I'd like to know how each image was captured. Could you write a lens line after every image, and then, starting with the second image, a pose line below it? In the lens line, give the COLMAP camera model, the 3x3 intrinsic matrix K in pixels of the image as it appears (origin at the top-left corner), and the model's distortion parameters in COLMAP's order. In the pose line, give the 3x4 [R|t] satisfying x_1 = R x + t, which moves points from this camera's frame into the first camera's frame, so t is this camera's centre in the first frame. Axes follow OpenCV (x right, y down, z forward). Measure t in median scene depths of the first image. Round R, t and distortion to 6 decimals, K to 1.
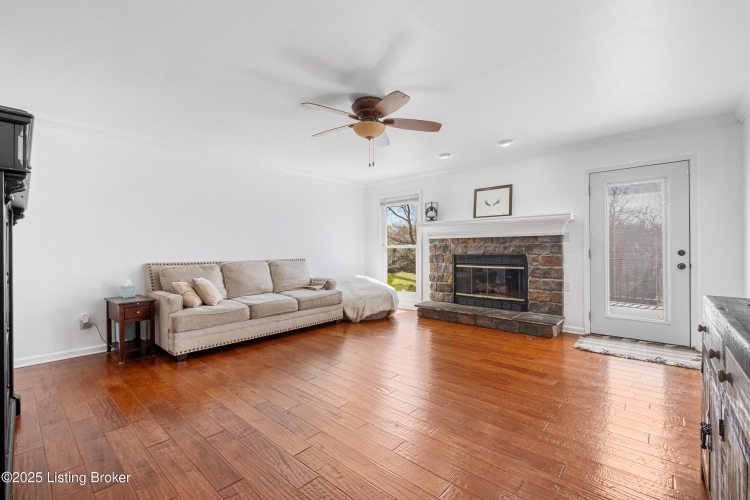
lens RADIAL K [[324.3, 0, 375.0], [0, 324.3, 250.0], [0, 0, 1]] dist [-0.000328, -0.000488]
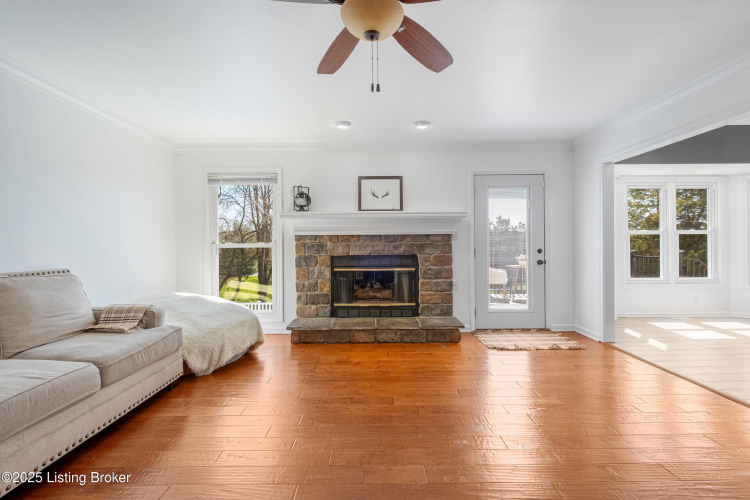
lens RADIAL K [[324.3, 0, 375.0], [0, 324.3, 250.0], [0, 0, 1]] dist [-0.000328, -0.000488]
pose [[0.745840, -0.005576, 0.666102, -0.221050], [0.005548, 0.999982, 0.002159, -0.000834], [-0.666102, 0.002085, 0.745858, 0.369829]]
